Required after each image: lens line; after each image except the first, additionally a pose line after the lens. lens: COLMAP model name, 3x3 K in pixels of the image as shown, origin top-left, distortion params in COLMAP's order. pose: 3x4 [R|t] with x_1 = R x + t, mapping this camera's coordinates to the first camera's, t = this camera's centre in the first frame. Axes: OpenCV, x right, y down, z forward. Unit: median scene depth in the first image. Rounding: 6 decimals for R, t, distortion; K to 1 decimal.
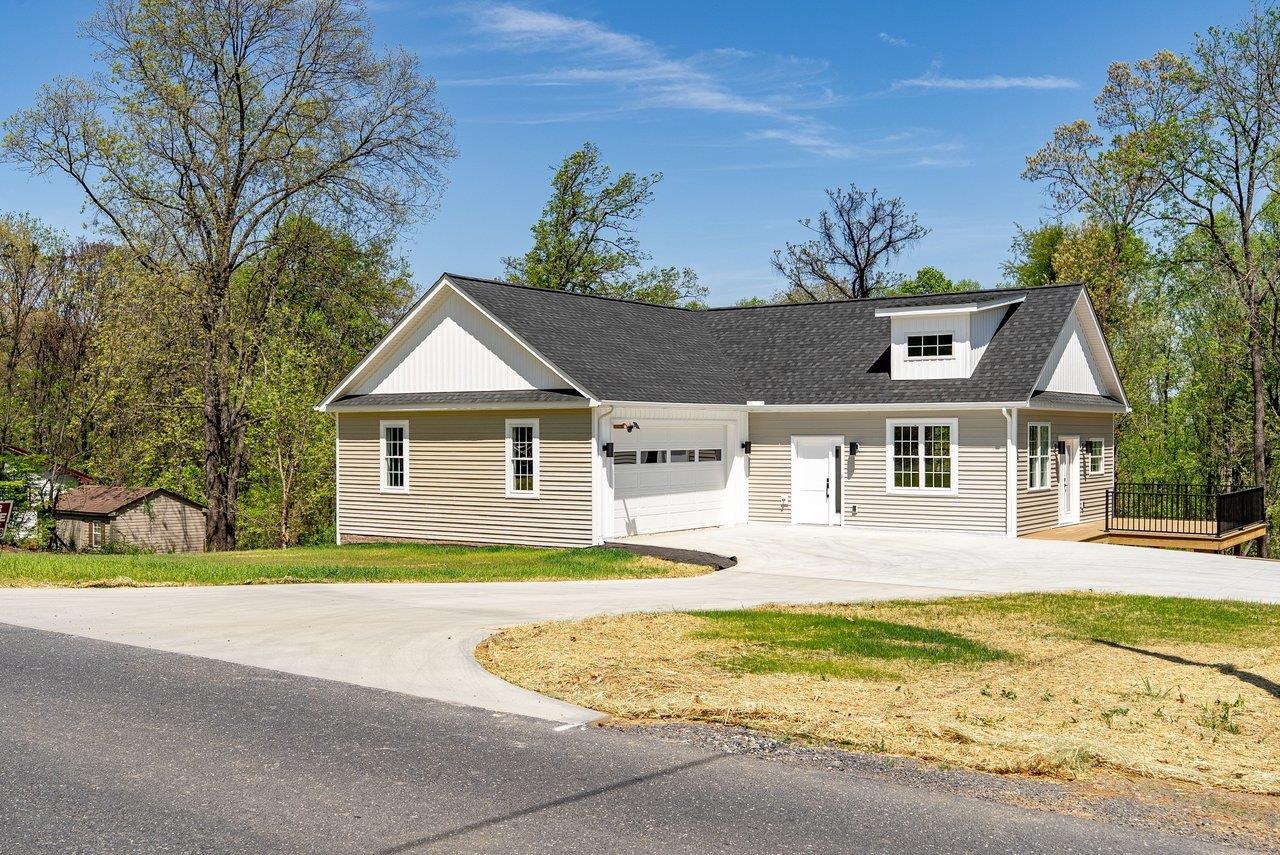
lens RADIAL K [[1273.7, 0, 640.0], [0, 1273.7, 427.5], [0, 0, 1]] dist [0.000535, -0.002065]
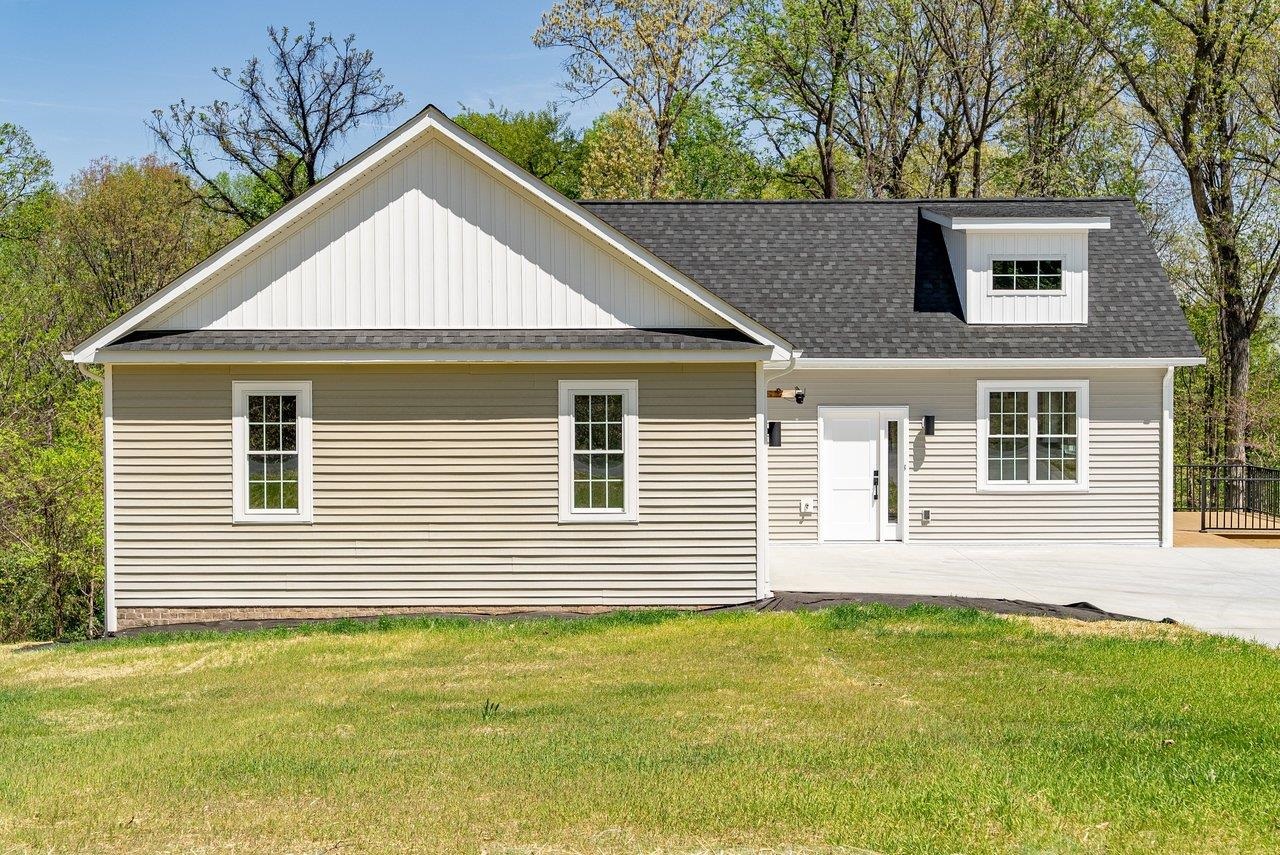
lens RADIAL K [[1727.9, 0, 646.8], [0, 1727.9, 429.4], [0, 0, 1]] dist [0.023417, 0.064741]
pose [[0.823377, -0.014023, 0.567322, -0.475813], [-0.000997, 0.999657, 0.026156, -0.004809], [-0.567494, -0.022102, 0.823081, 0.343206]]
